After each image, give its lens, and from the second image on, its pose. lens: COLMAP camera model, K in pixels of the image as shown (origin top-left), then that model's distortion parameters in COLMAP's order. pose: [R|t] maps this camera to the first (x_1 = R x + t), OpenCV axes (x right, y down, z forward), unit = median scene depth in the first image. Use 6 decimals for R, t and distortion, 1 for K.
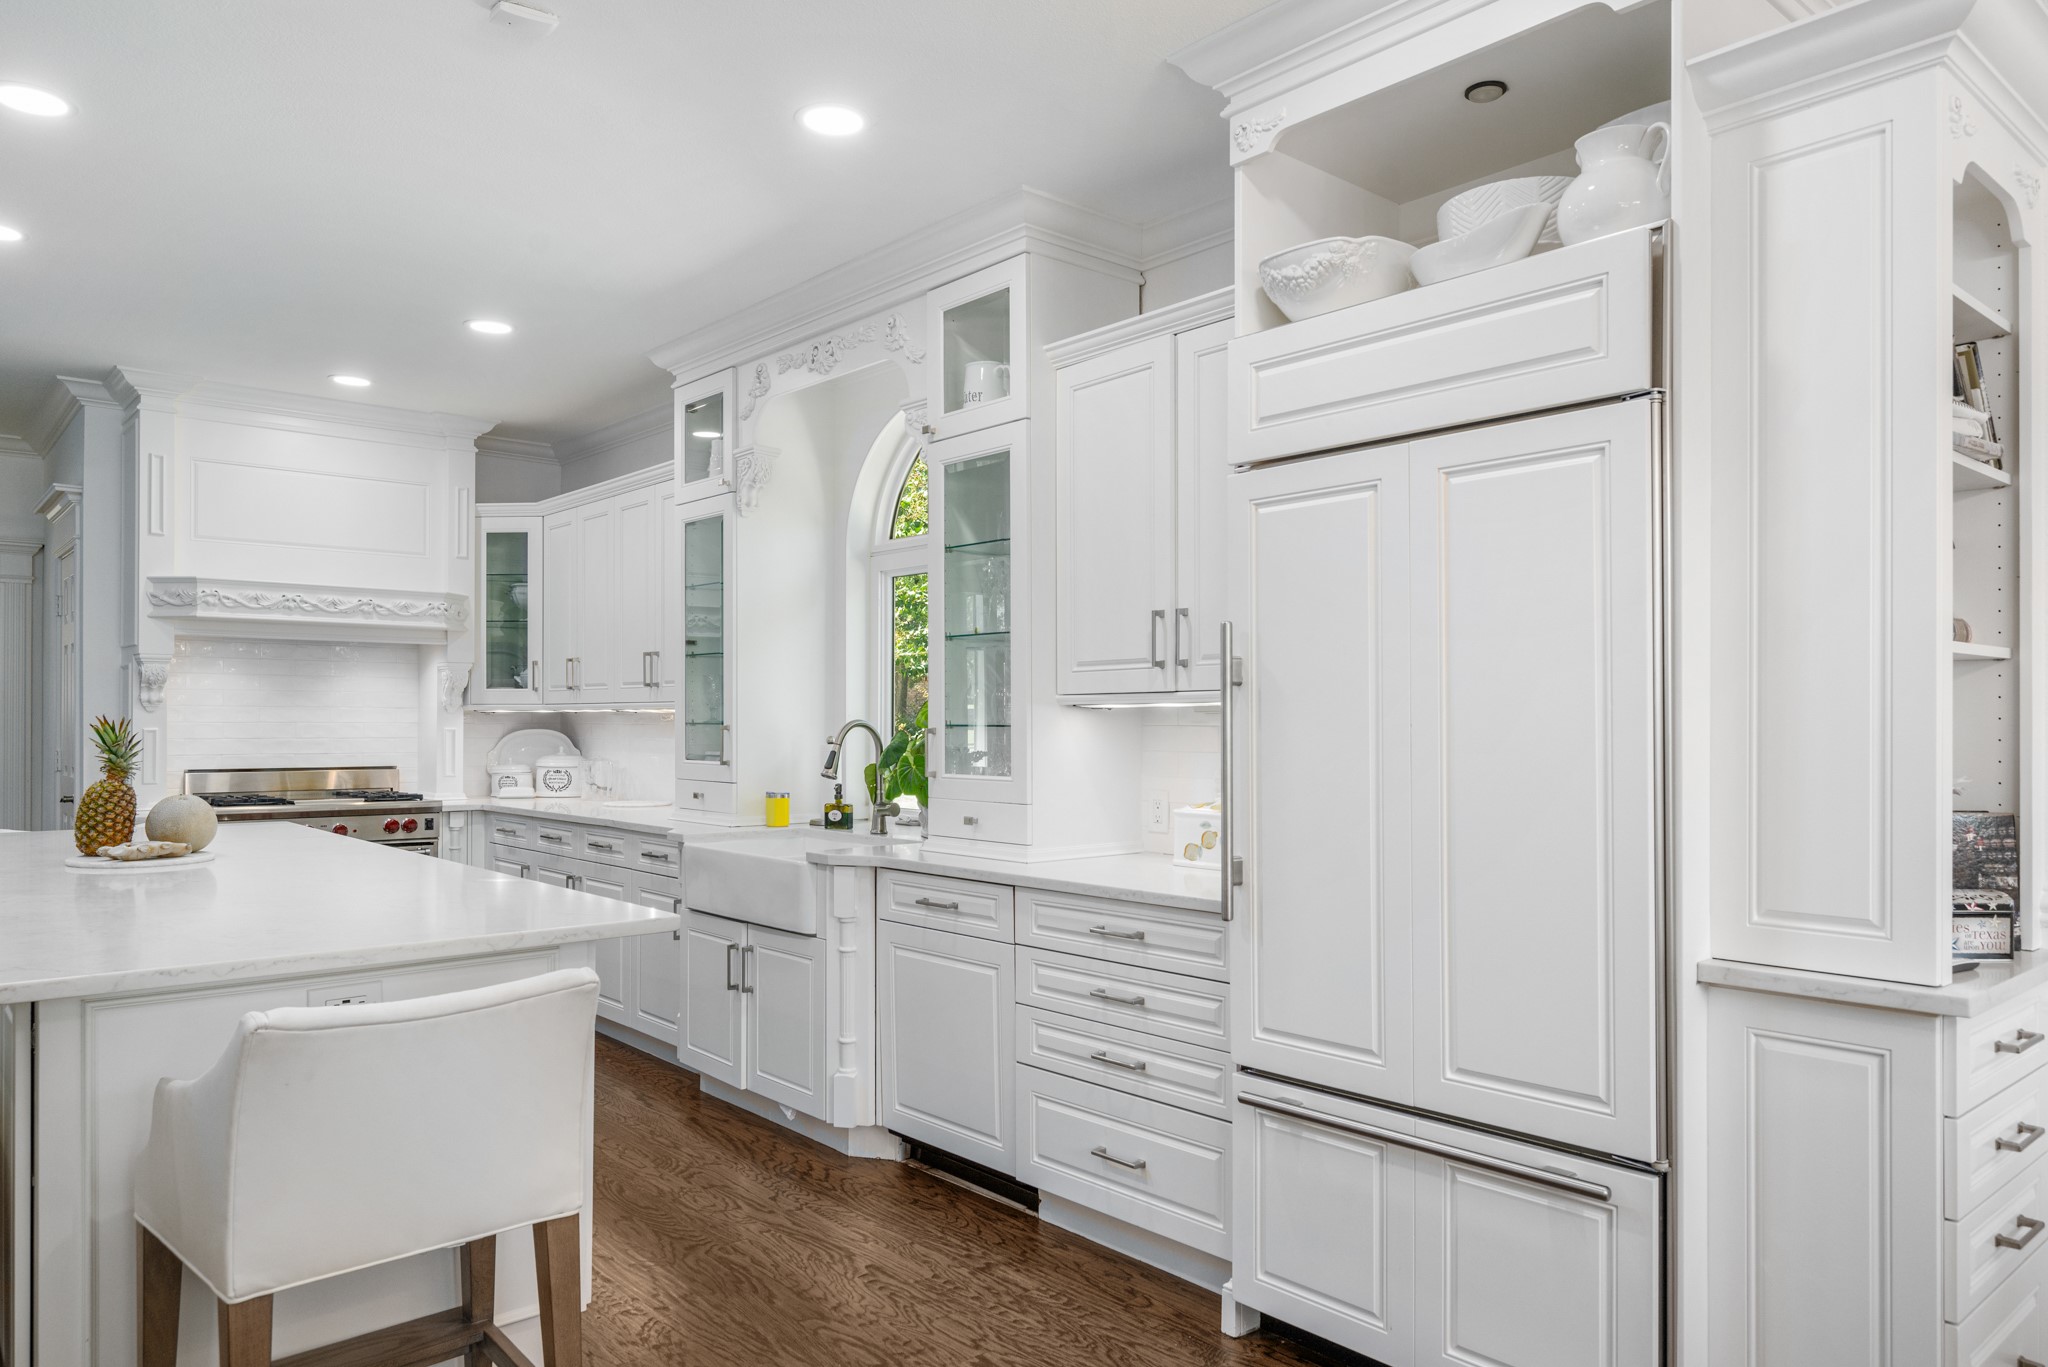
lens RADIAL K [[1358.4, 0, 1026.4], [0, 1358.4, 695.7], [0, 0, 1]] dist [-0.009001, -0.003012]
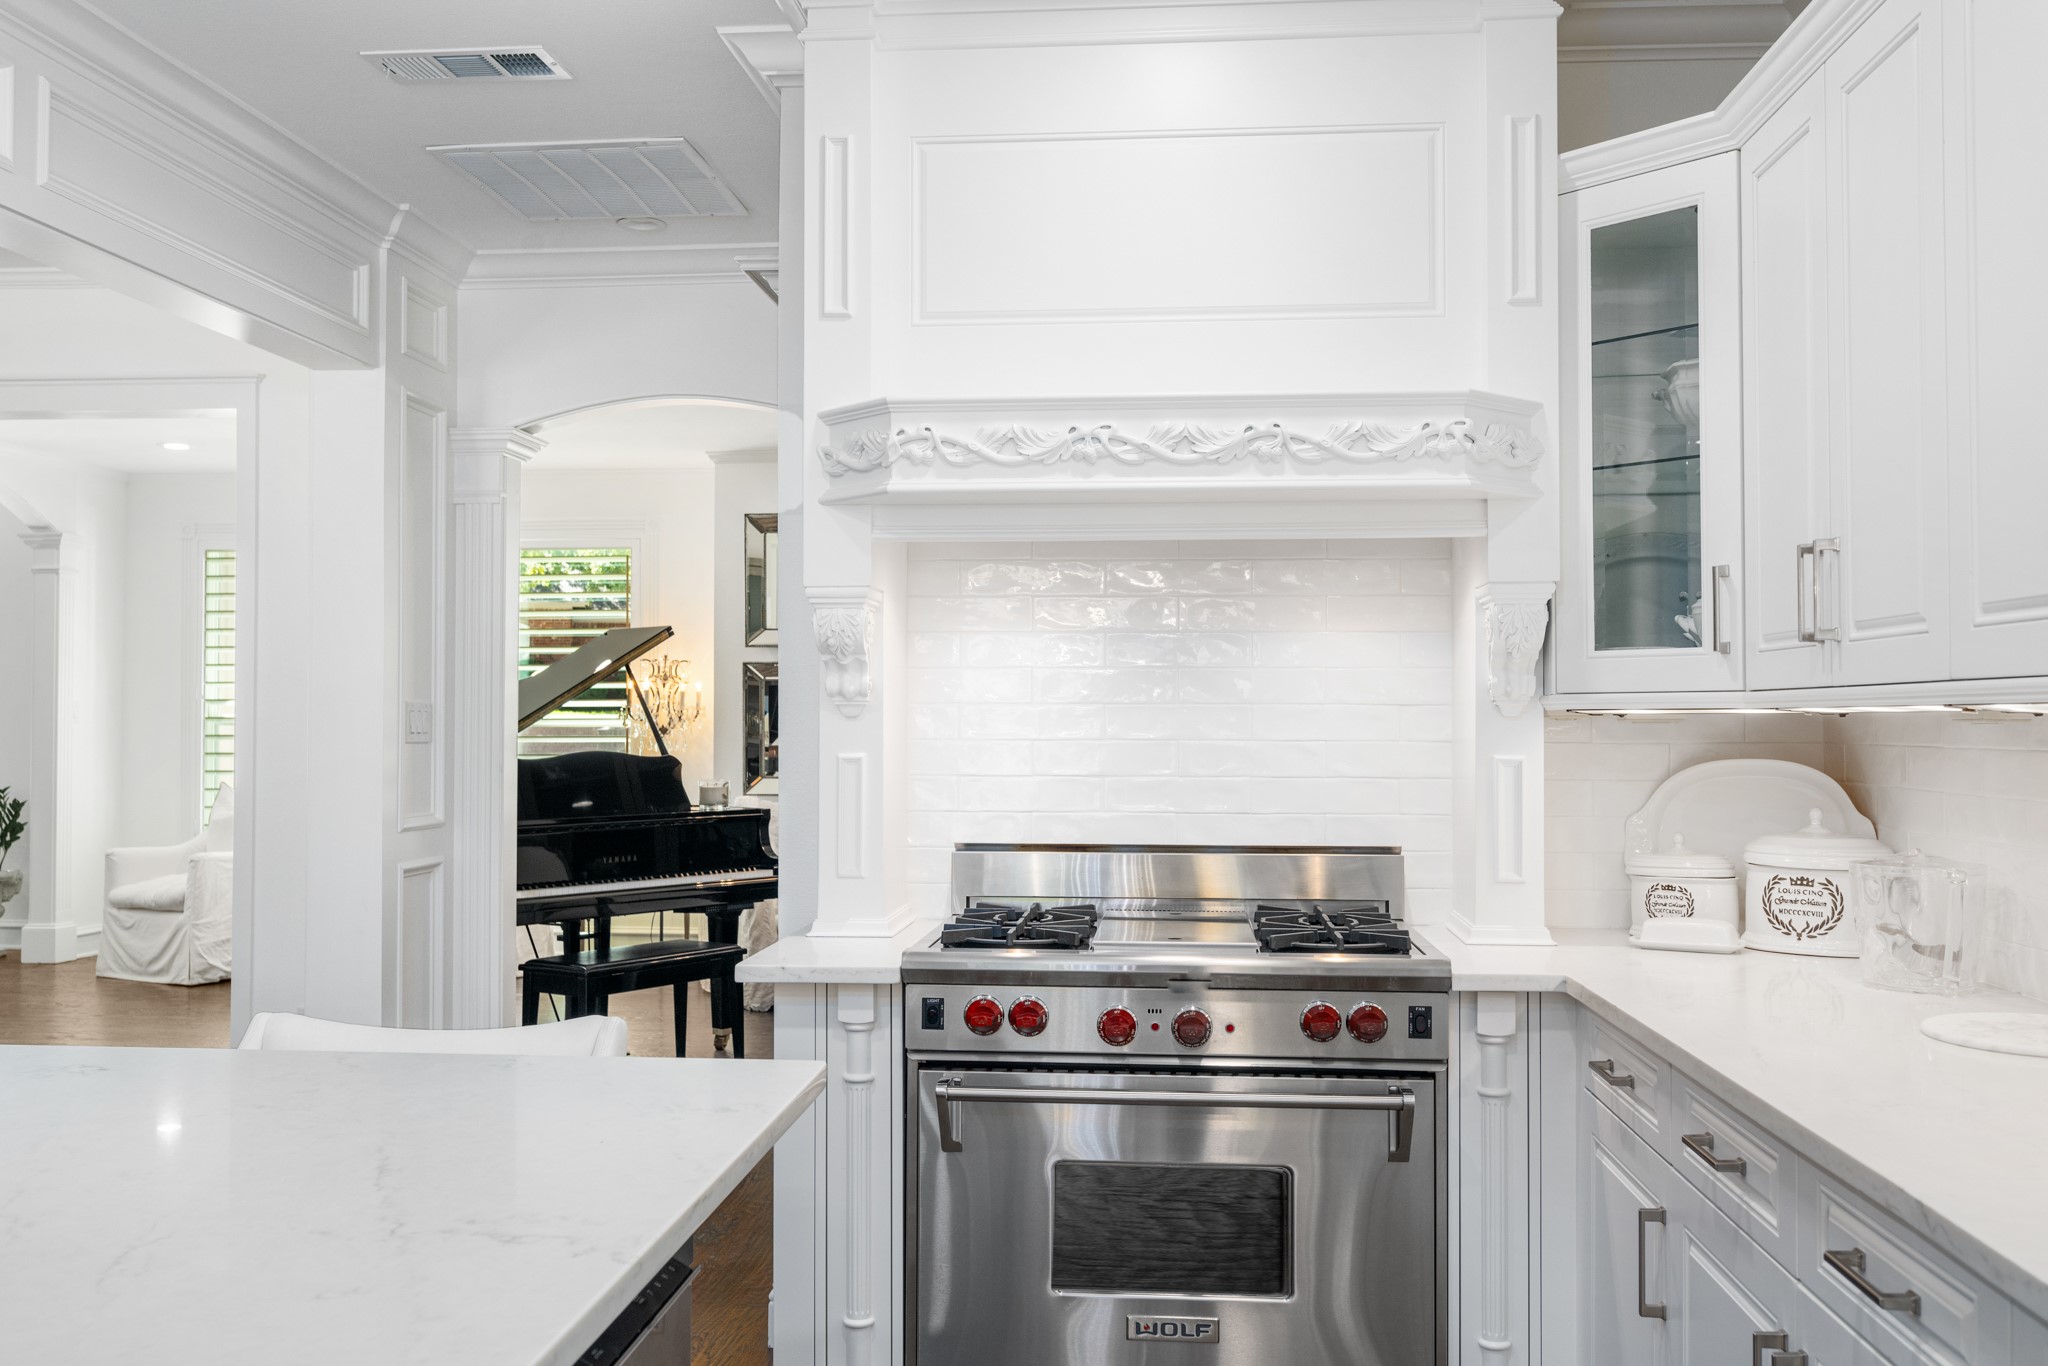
lens RADIAL K [[1834.1, 0, 1026.4], [0, 1834.1, 686.2], [0, 0, 1]] dist [-0.002658, 0.001666]
pose [[0.695421, -0.014518, -0.718456, -0.150431], [0.014288, 0.999878, -0.006374, 0.005636], [0.718461, -0.005833, 0.695543, 0.551370]]
